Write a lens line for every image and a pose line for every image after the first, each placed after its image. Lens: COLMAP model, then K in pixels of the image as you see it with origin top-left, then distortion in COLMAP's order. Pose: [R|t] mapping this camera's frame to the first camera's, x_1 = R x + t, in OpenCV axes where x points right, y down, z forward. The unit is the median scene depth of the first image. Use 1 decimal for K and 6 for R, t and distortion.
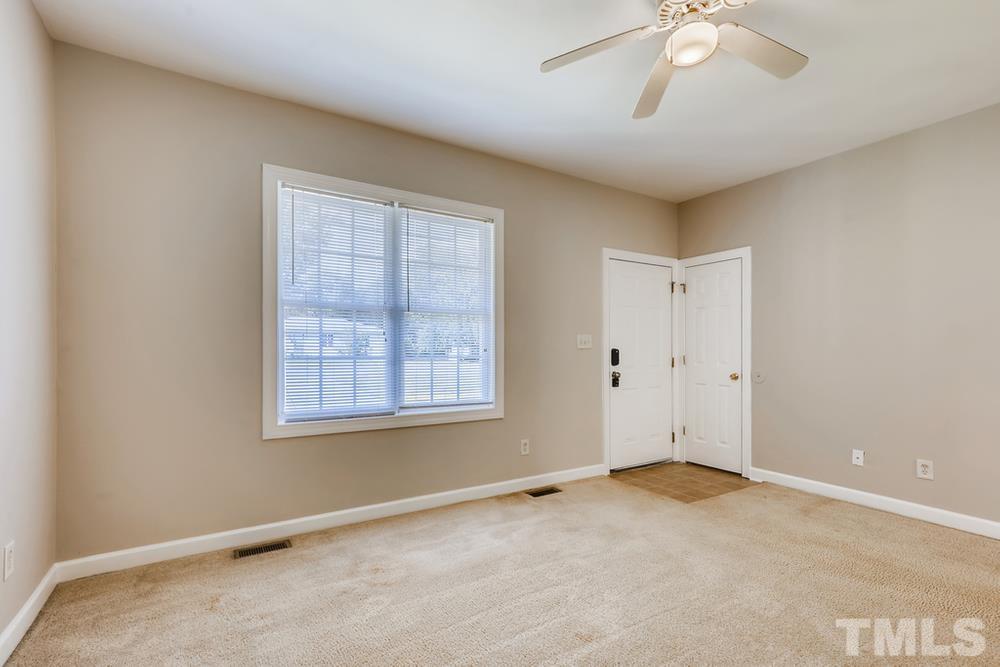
lens RADIAL K [[465.0, 0, 500.4], [0, 465.0, 350.6], [0, 0, 1]] dist [0.001290, 0.000420]
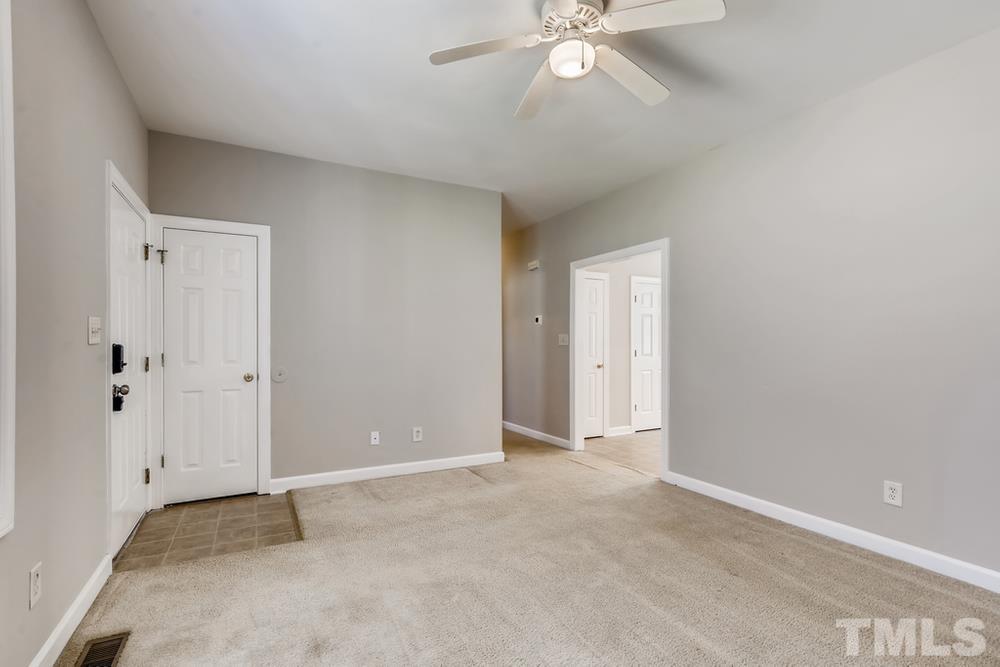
lens RADIAL K [[466.6, 0, 500.0], [0, 466.6, 341.9], [0, 0, 1]] dist [0.002751, 0.000172]
pose [[0.057821, 0.002952, 0.998323, -0.336516], [0.001919, 0.999993, -0.003068, -0.004522], [-0.998325, 0.002093, 0.057815, 0.561794]]
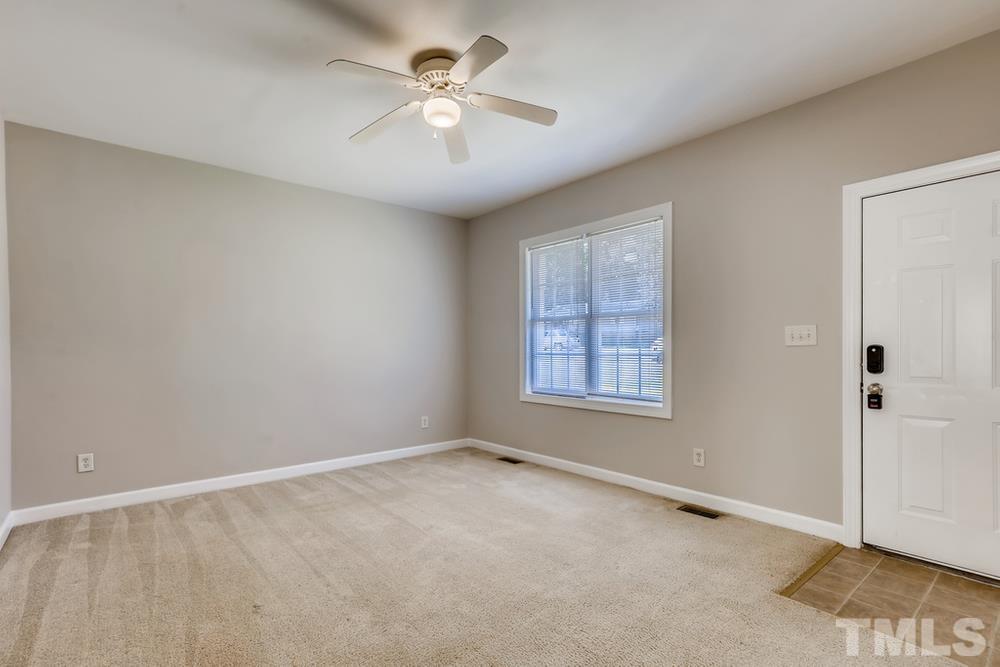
lens RADIAL K [[465.0, 0, 500.4], [0, 465.0, 350.6], [0, 0, 1]] dist [0.001290, 0.000420]
pose [[0.146733, 0.004111, -0.989168, 0.867884], [0.006030, 0.999969, 0.005050, -0.003524], [0.989158, -0.006705, 0.146704, 0.490688]]
